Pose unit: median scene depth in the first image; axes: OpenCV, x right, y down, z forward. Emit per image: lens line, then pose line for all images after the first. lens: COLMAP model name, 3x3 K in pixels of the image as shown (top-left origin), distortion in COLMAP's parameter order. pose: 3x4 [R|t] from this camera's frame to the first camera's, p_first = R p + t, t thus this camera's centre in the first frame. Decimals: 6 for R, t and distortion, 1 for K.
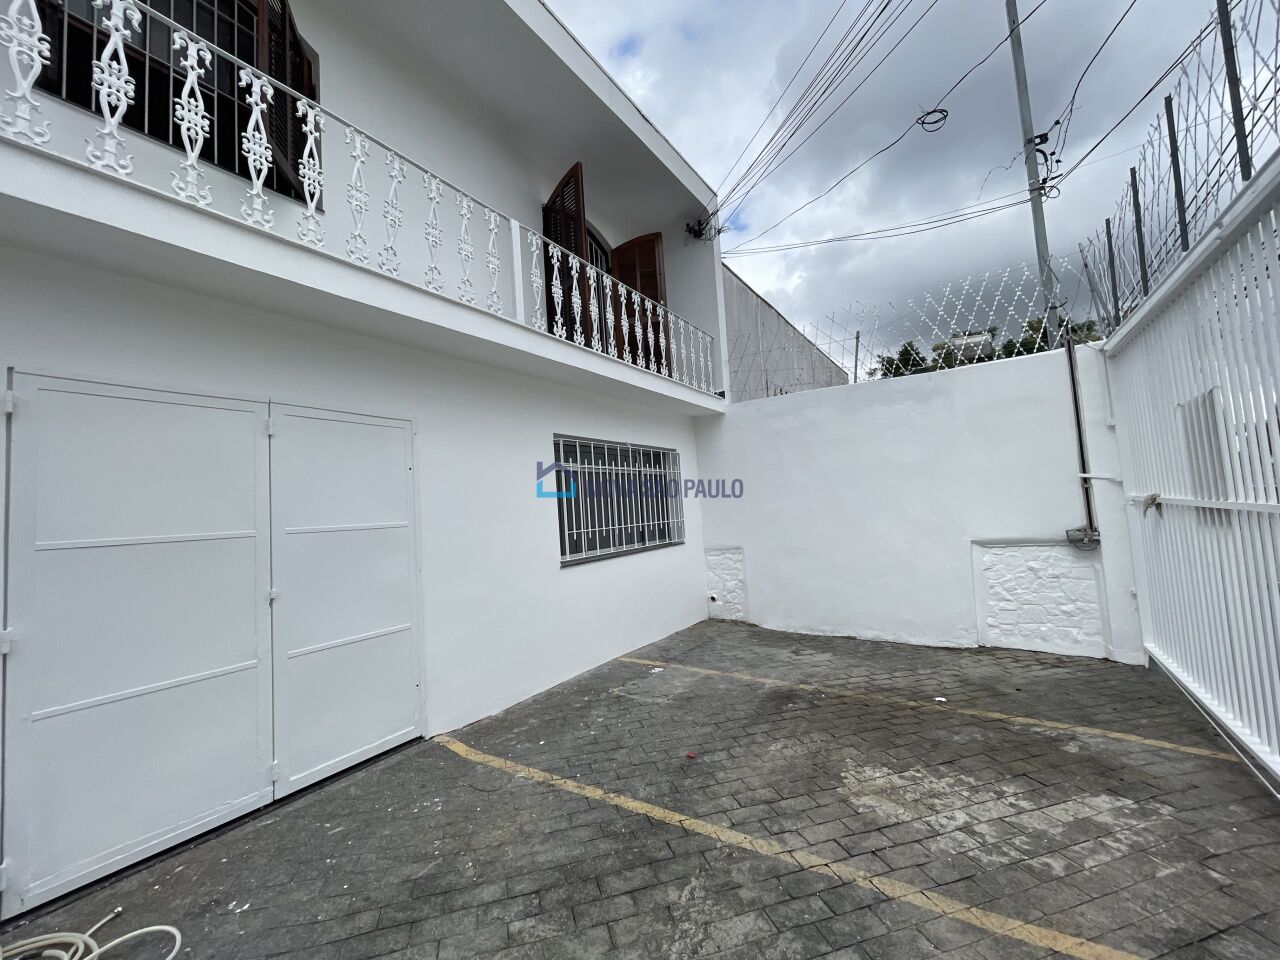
lens RADIAL K [[517.5, 0, 633.4], [0, 517.5, 476.0], [0, 0, 1]] dist [-0.003021, 0.000575]
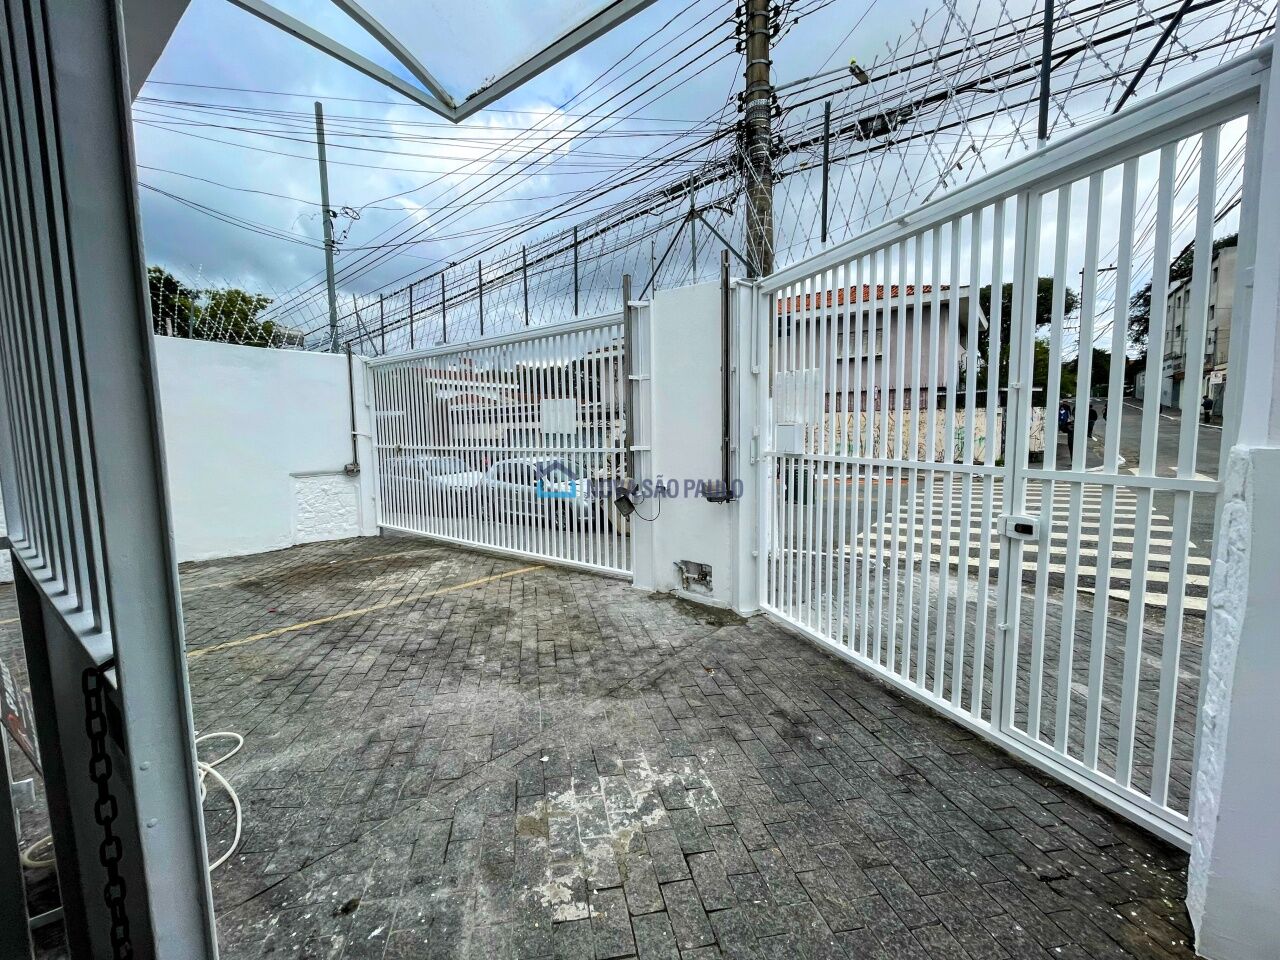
lens RADIAL K [[529.5, 0, 624.9], [0, 529.5, 475.8], [0, 0, 1]] dist [-0.001858, 0.000048]
pose [[0.086237, -0.018943, 0.996095, -1.487045], [-0.062357, 0.997756, 0.024373, 0.078635], [-0.994321, -0.064215, 0.084862, -0.093512]]
